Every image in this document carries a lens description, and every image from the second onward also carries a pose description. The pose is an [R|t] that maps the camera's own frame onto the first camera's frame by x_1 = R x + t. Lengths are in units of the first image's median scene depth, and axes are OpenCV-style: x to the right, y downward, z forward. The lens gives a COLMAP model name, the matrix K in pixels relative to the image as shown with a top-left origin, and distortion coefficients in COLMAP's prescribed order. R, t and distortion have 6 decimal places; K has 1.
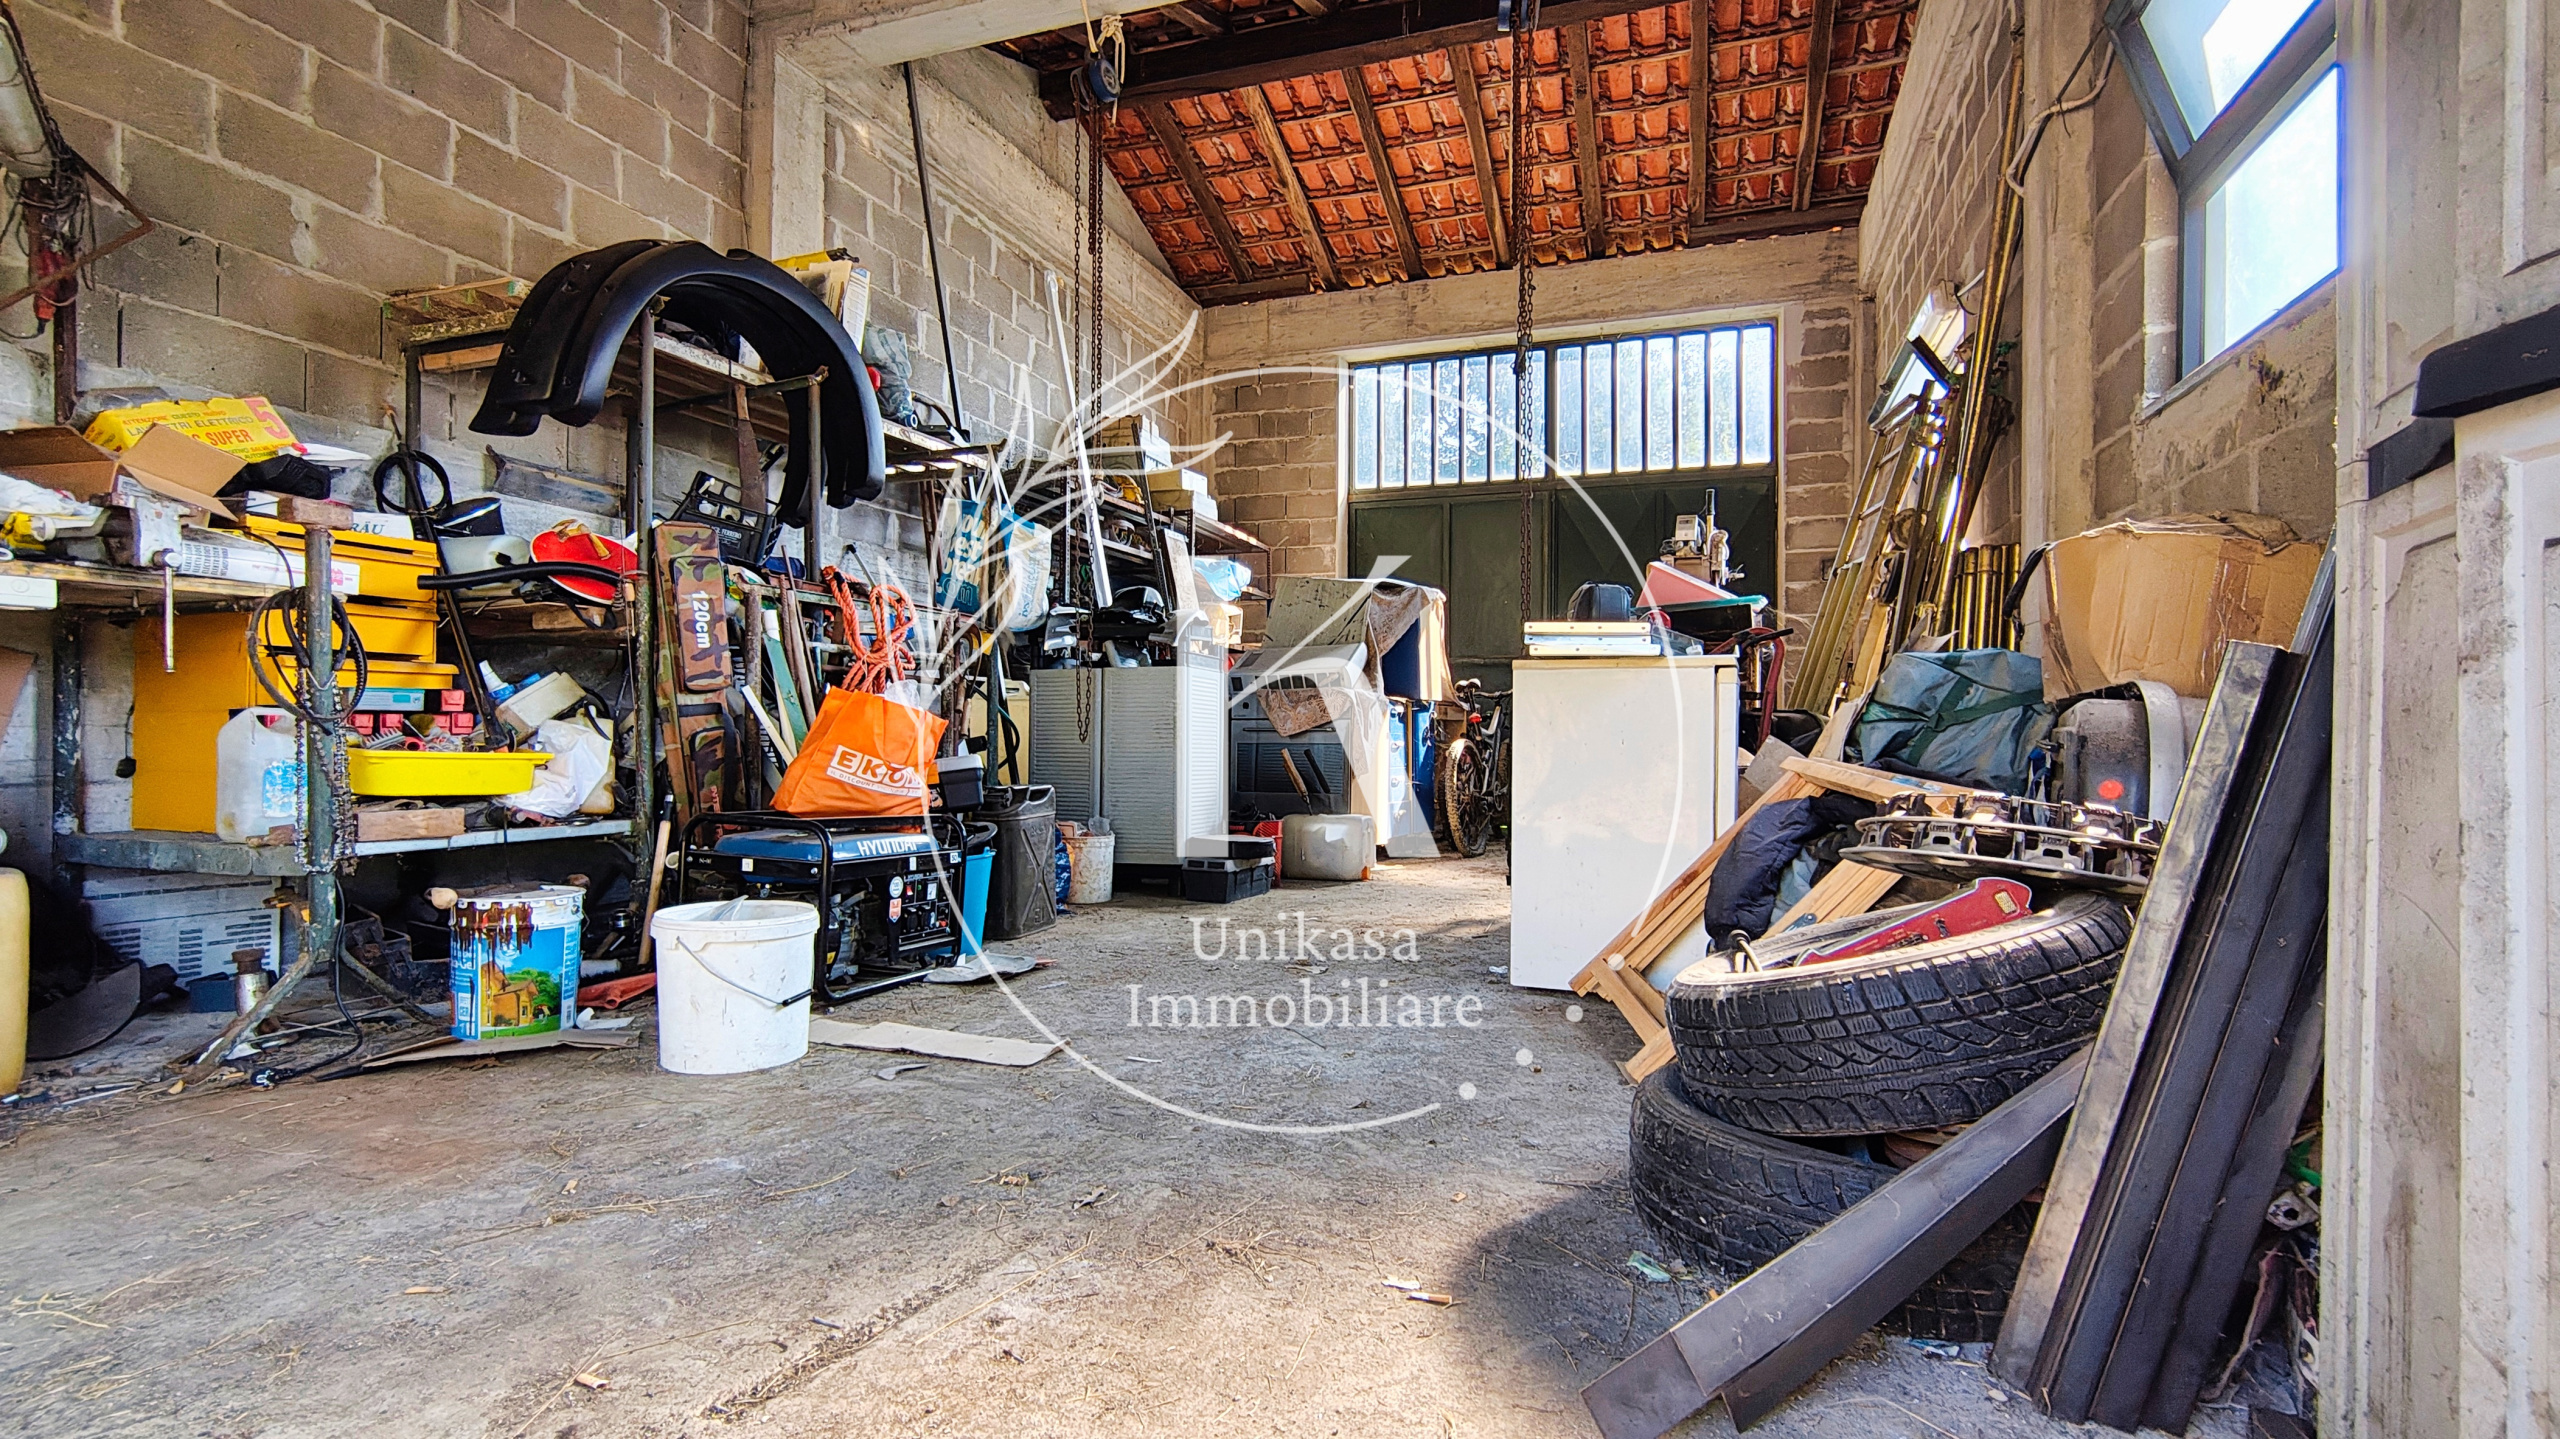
lens RADIAL K [[1172.6, 0, 1293.3], [0, 1172.6, 711.5], [0, 0, 1]] dist [-0.019230, -0.000041]
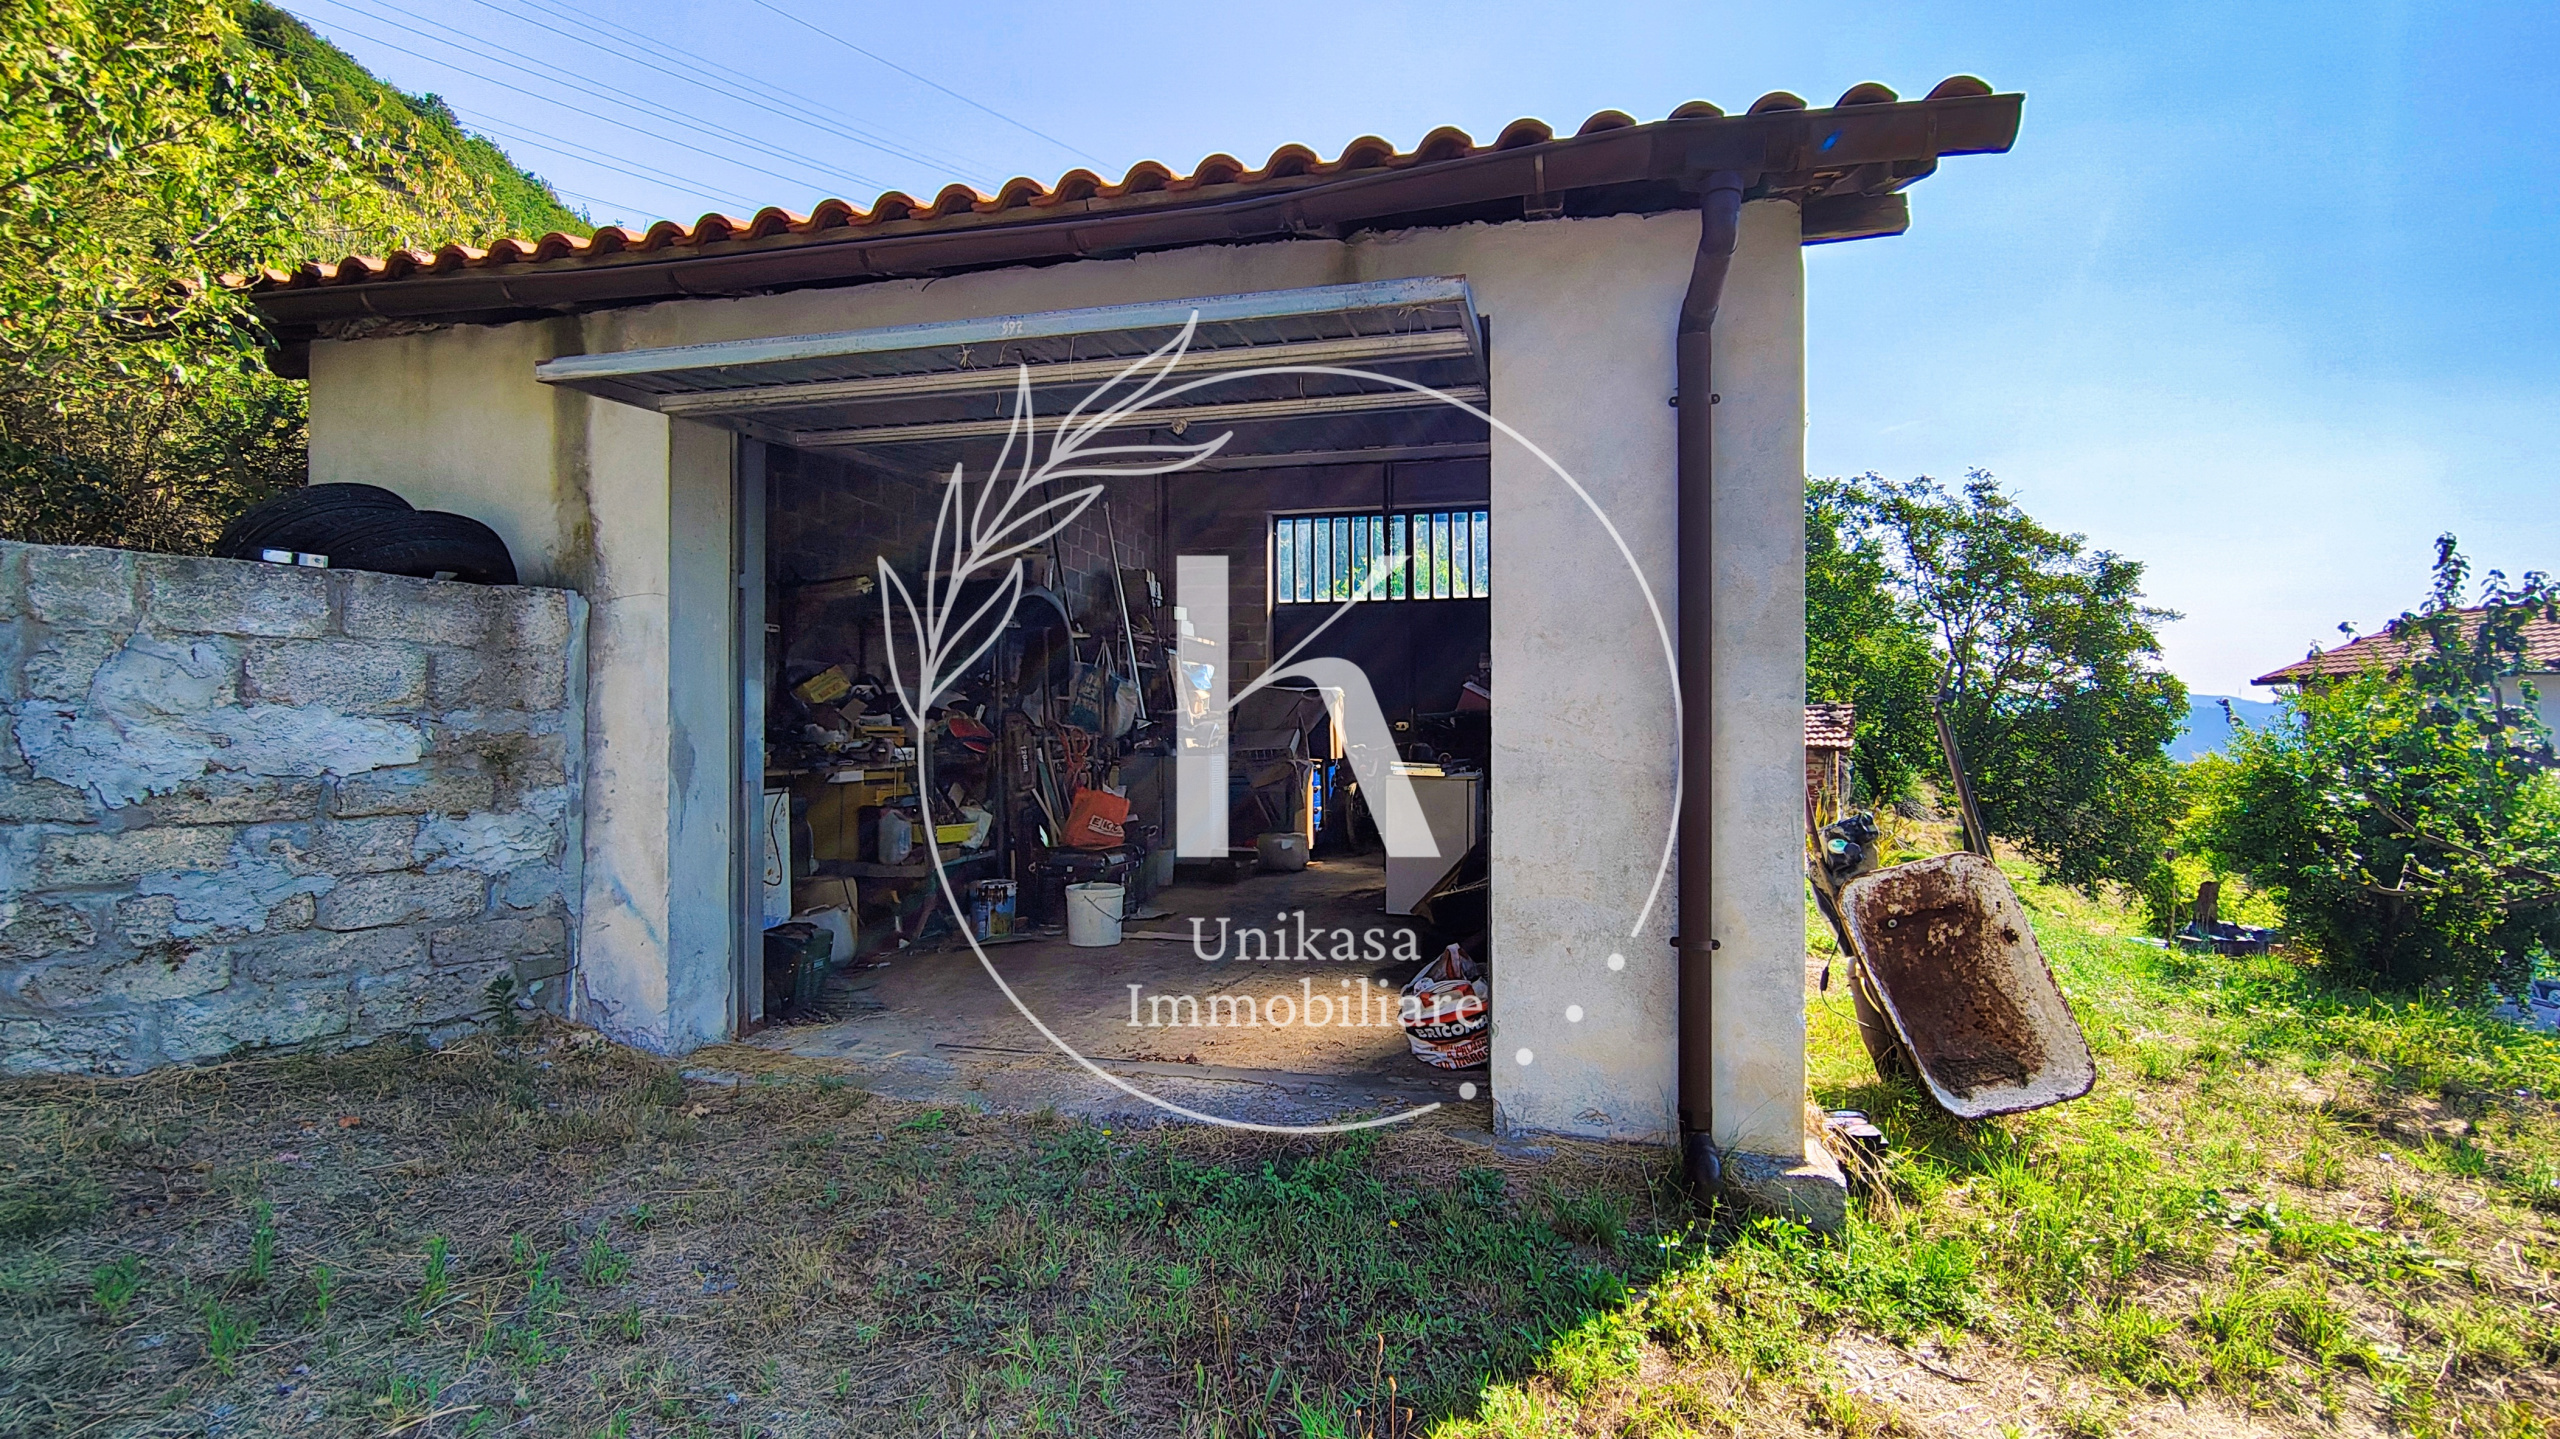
lens RADIAL K [[1172.6, 0, 1267.2], [0, 1172.6, 705.7], [0, 0, 1]] dist [-0.019230, -0.000041]
pose [[0.996360, -0.007658, 0.084897, -0.194645], [0.007500, 0.999969, 0.002183, -0.148658], [-0.084911, -0.001538, 0.996387, -1.030271]]
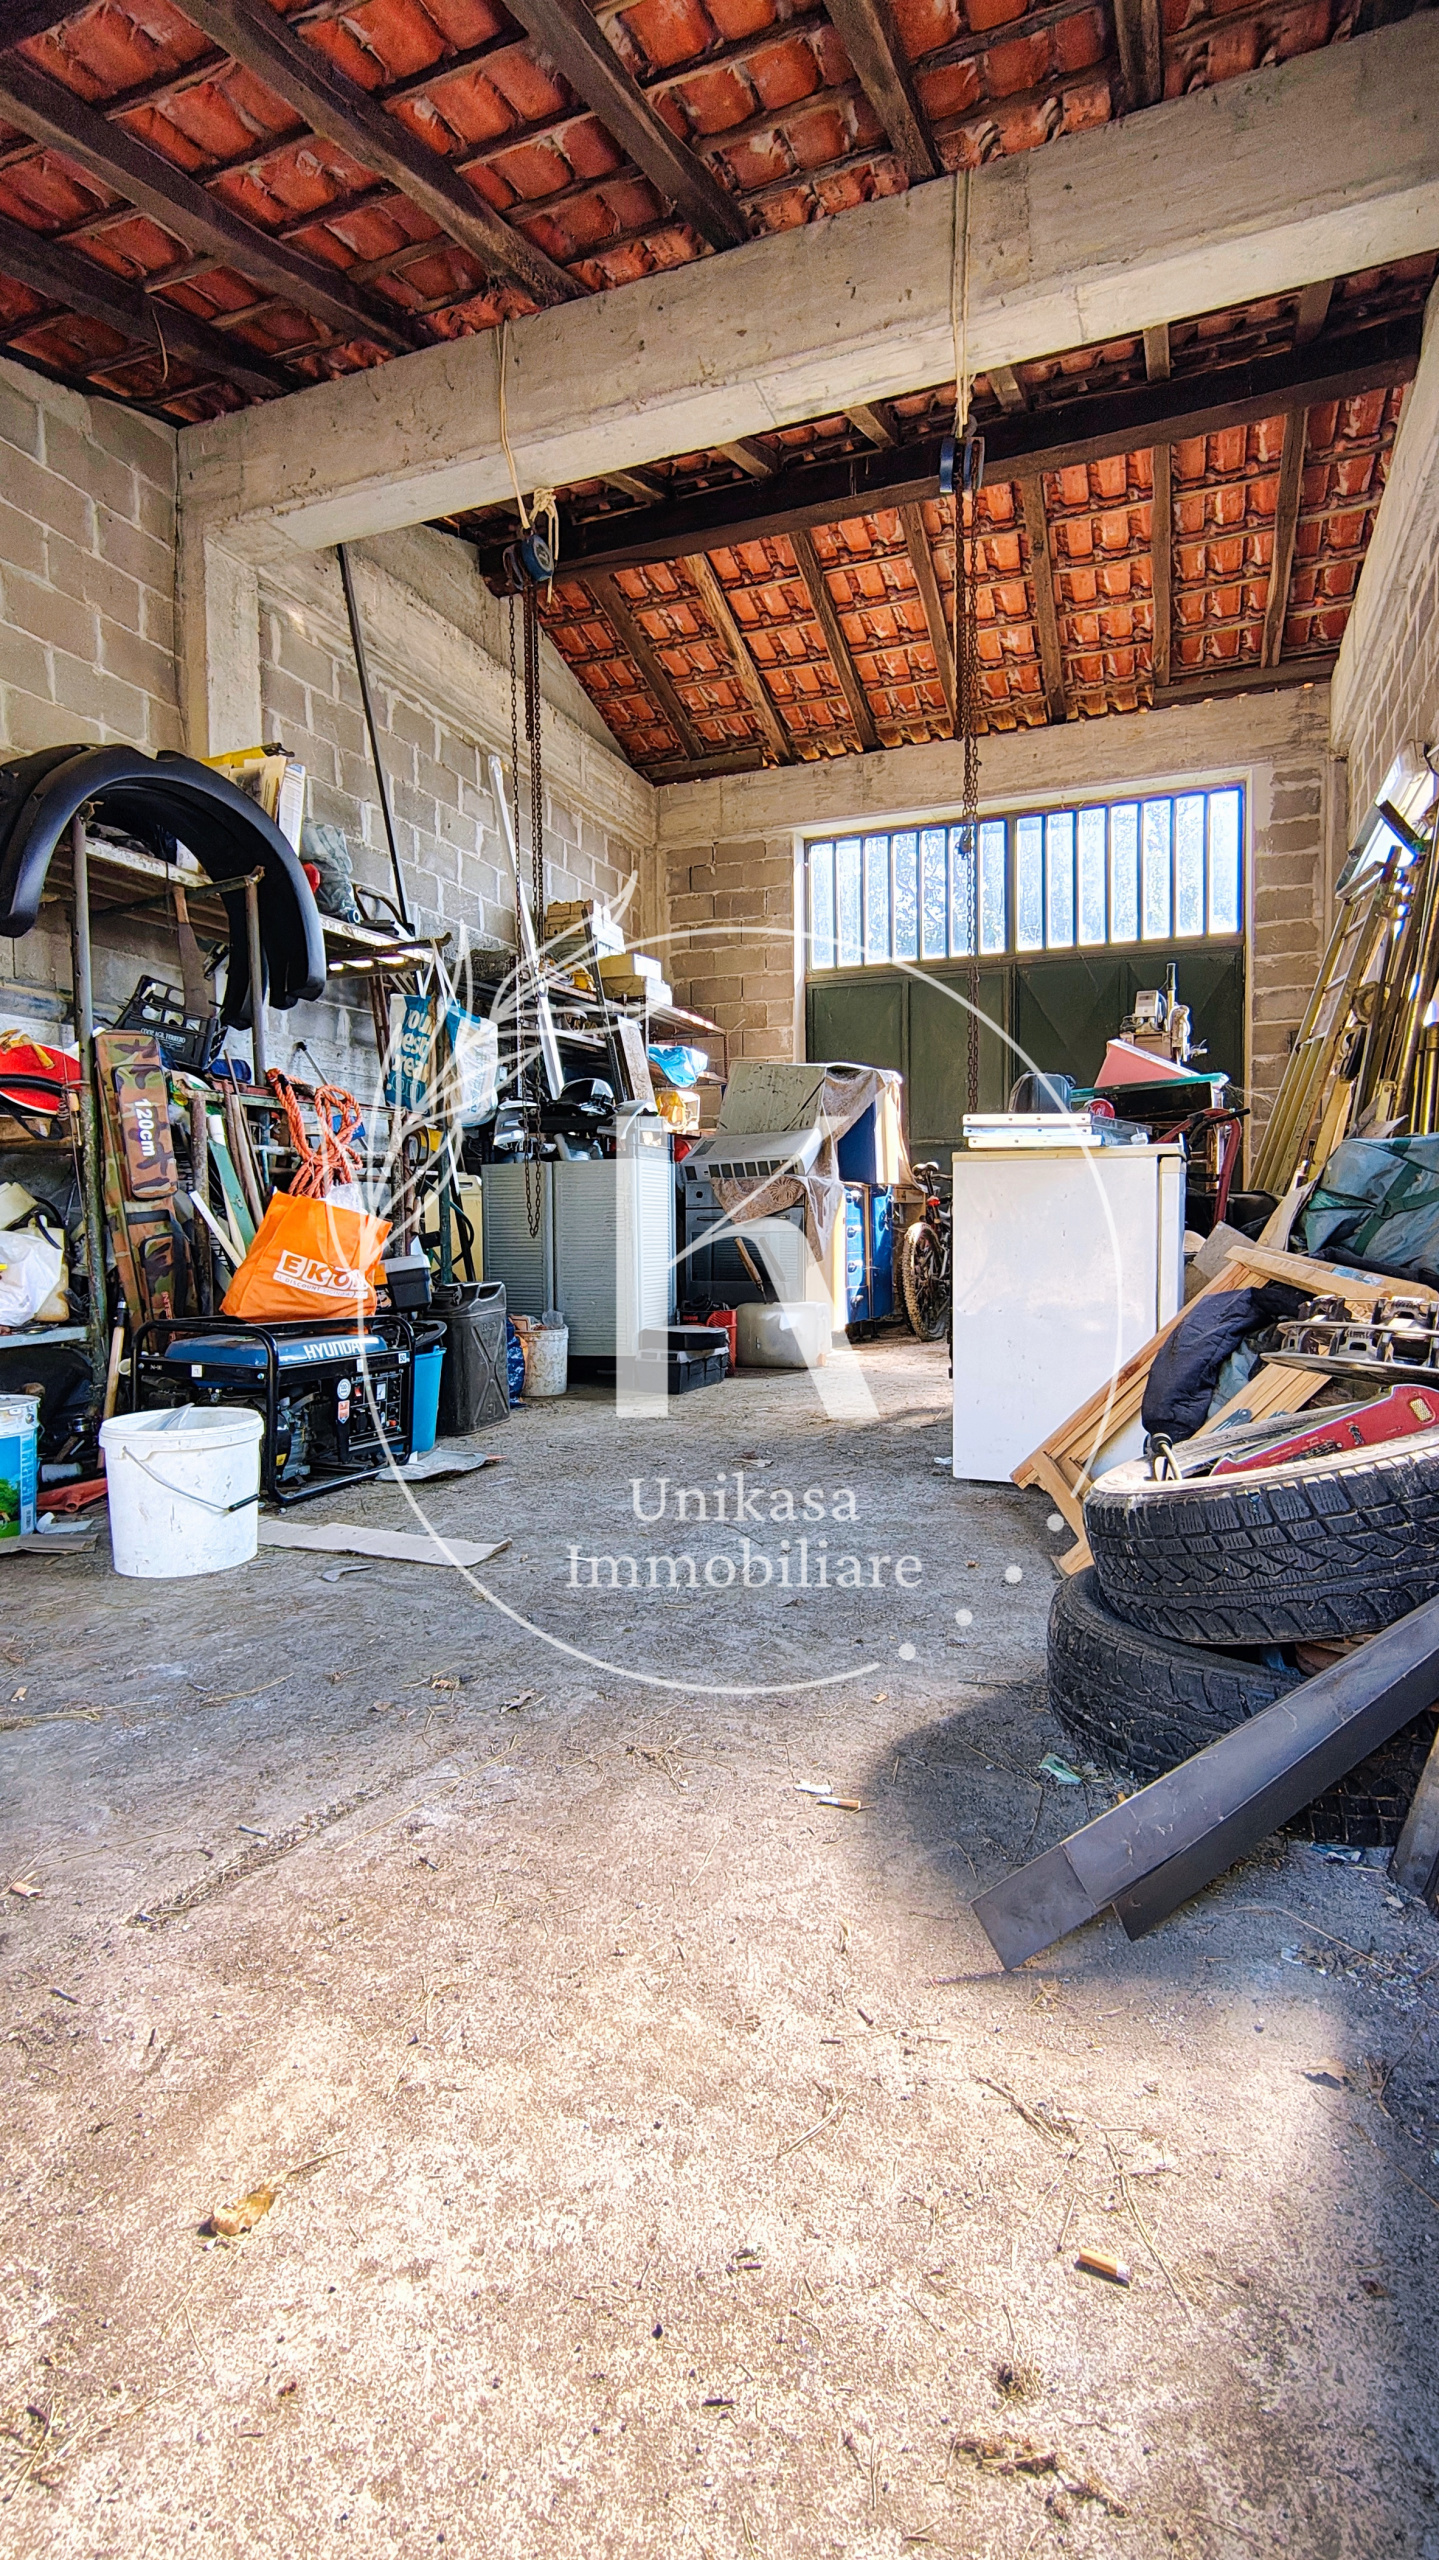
lens RADIAL K [[1172.6, 0, 730.3], [0, 1172.6, 1254.3], [0, 0, 1]] dist [-0.019230, -0.000041]
pose [[0.999398, -0.017091, -0.030204, 0.022177], [0.018718, 0.998343, 0.054422, -0.012379], [0.029224, -0.054955, 0.998061, 0.001591]]
